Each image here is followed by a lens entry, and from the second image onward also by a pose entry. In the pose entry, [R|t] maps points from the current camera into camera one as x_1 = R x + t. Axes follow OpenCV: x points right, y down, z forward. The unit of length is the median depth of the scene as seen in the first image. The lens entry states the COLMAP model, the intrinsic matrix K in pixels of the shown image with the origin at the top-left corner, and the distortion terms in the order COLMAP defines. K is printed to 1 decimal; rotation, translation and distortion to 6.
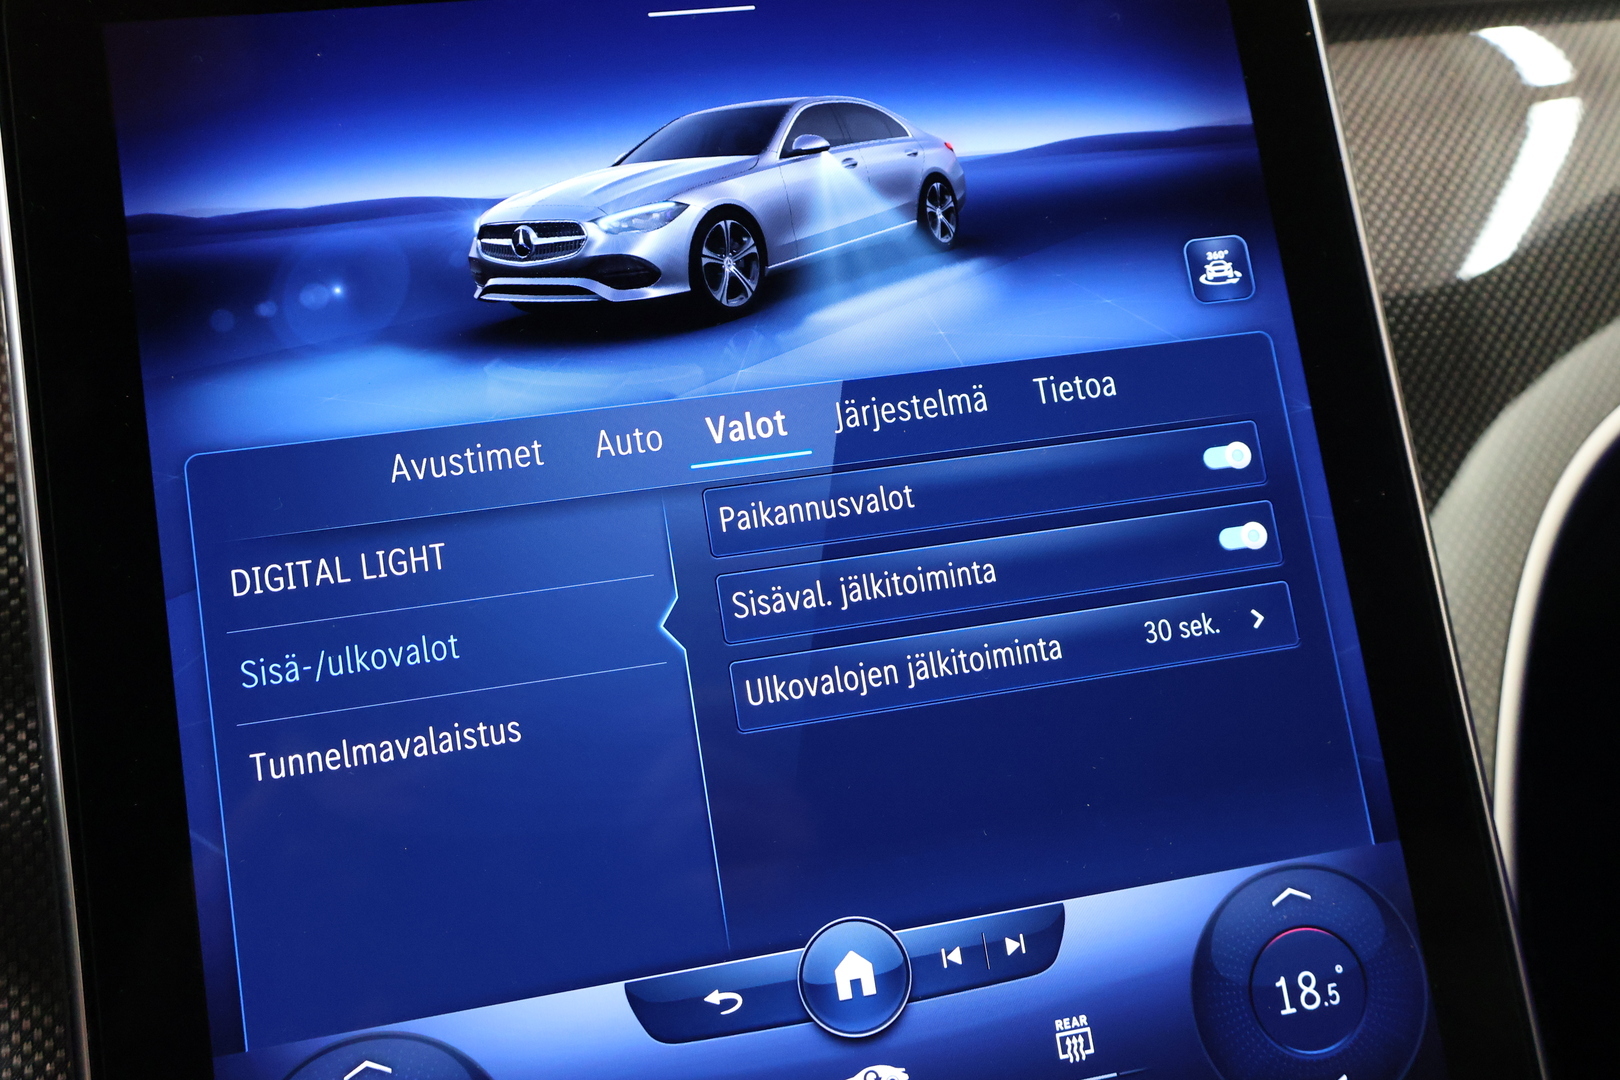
lens RADIAL K [[1597.5, 0, 818.8], [0, 1597.5, 528.8], [0, 0, 1]] dist [0.004679, 0.000000]
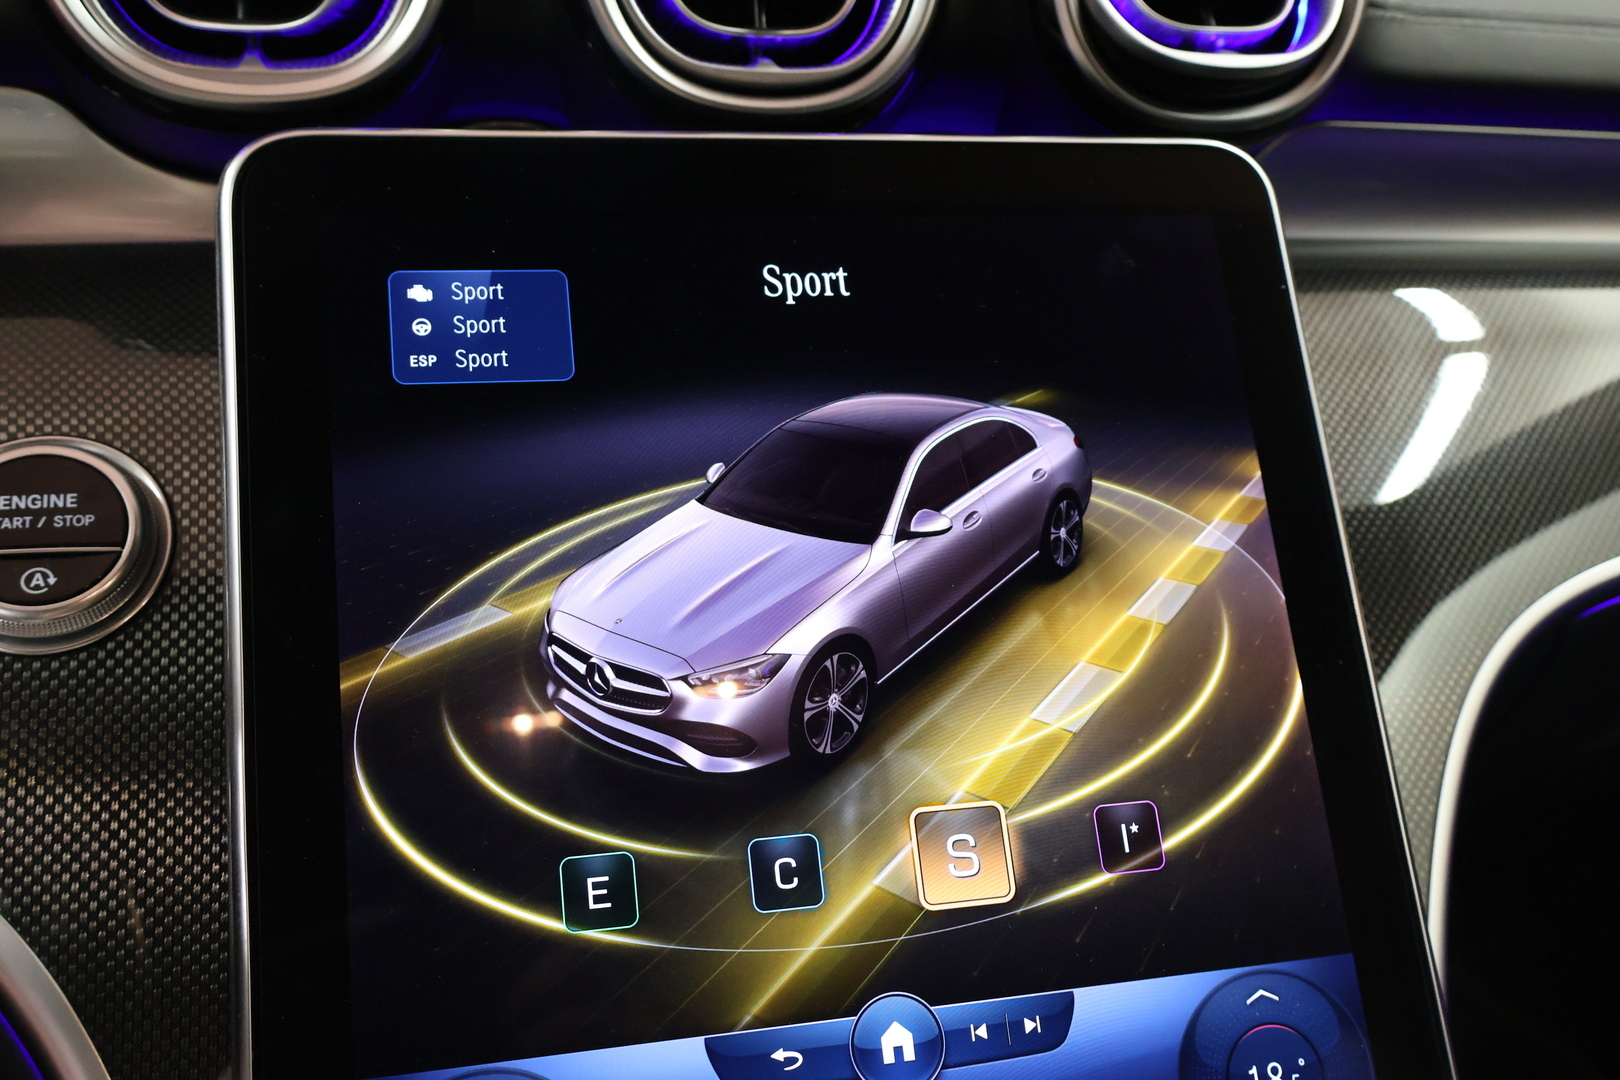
lens RADIAL K [[1597.5, 0, 811.5], [0, 1597.5, 530.0], [0, 0, 1]] dist [0.004679, 0.000000]
pose [[0.997309, 0.058673, 0.043950, -0.107709], [-0.052742, 0.990663, -0.125719, 0.054463], [-0.050916, 0.123062, 0.991092, -0.192793]]
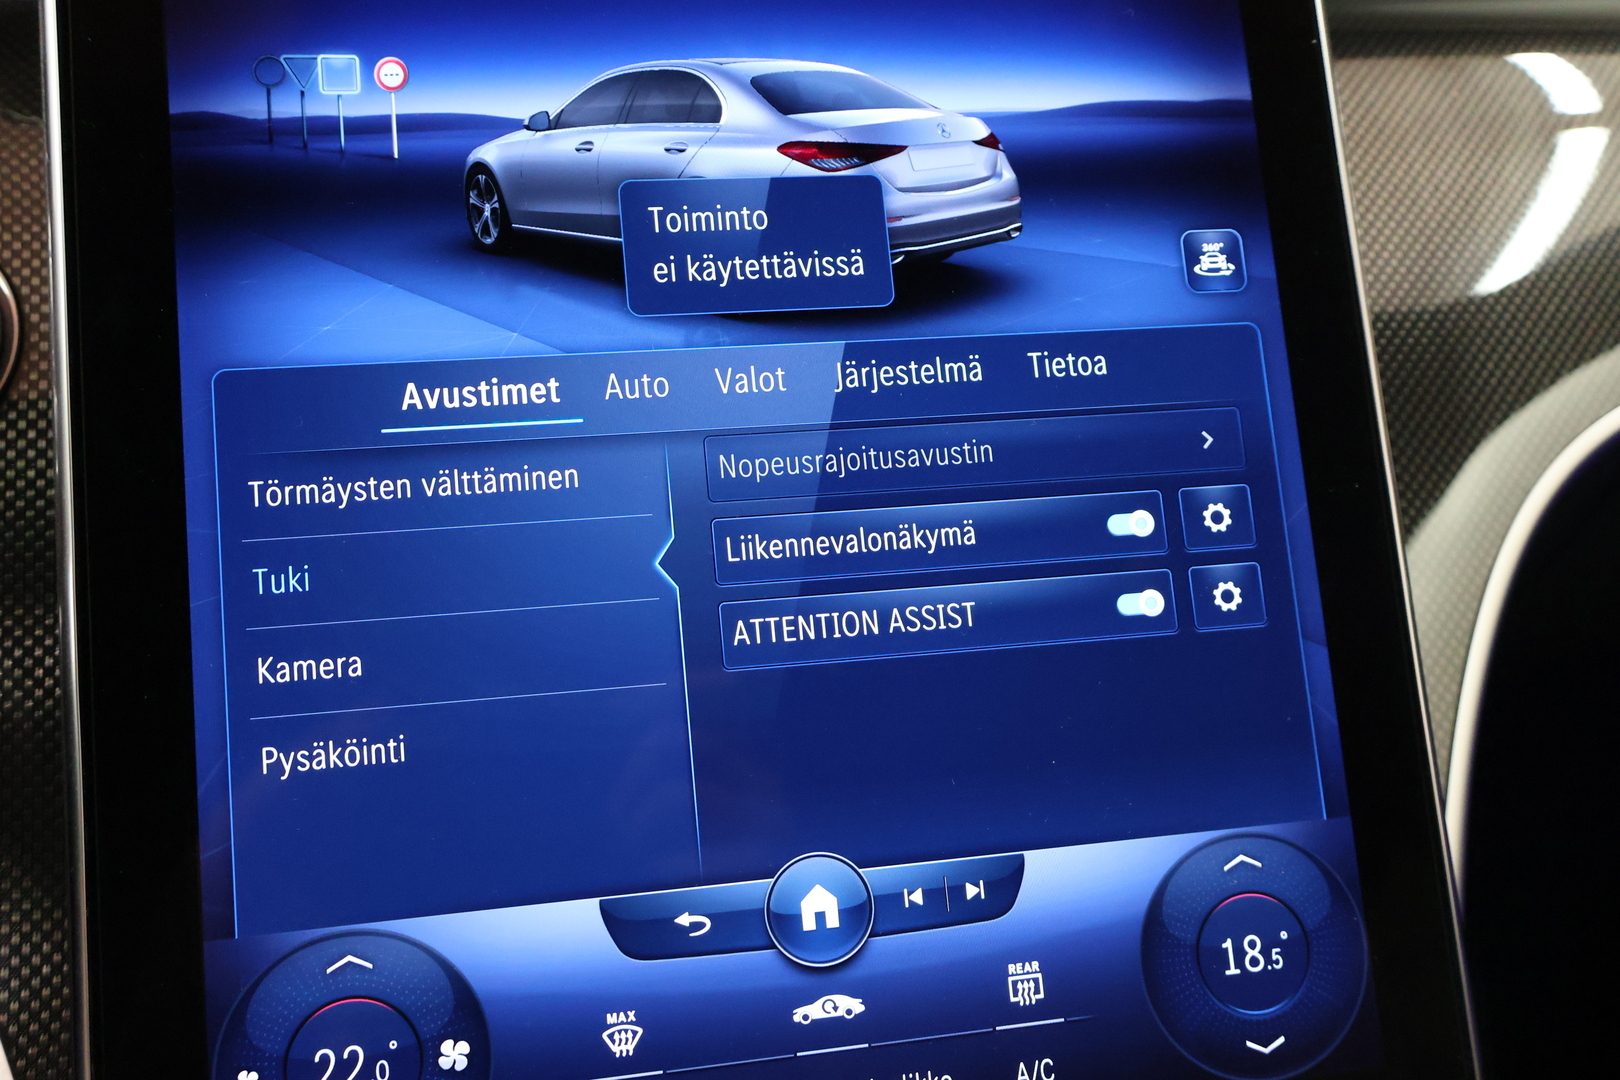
lens RADIAL K [[1597.5, 0, 822.7], [0, 1597.5, 537.1], [0, 0, 1]] dist [0.004679, 0.000000]
pose [[0.997989, 0.063373, -0.001394, 0.009933], [-0.063372, 0.997990, 0.000427, 0.034598], [0.001419, -0.000338, 0.999999, -0.043067]]
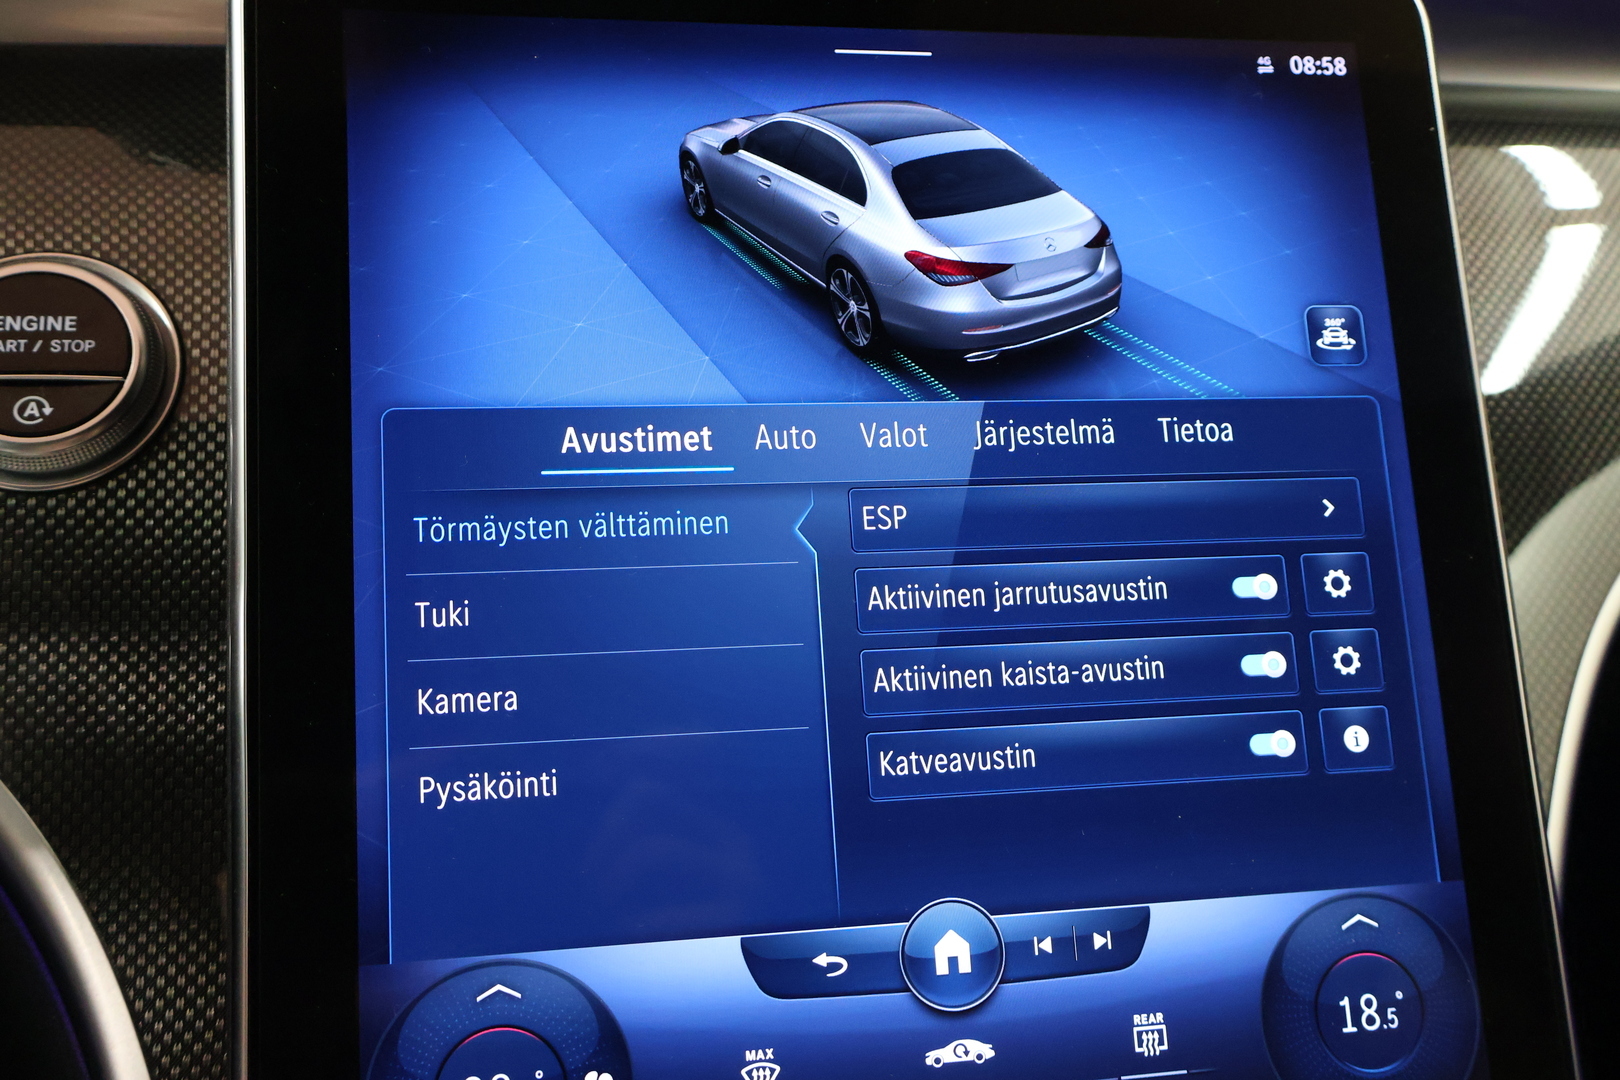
lens RADIAL K [[1597.5, 0, 809.6], [0, 1597.5, 539.2], [0, 0, 1]] dist [0.004679, 0.000000]
pose [[0.995457, 0.095195, 0.001594, -0.094980], [-0.095062, 0.994714, -0.038814, 0.052157], [-0.005281, 0.038486, 0.999245, -0.071492]]
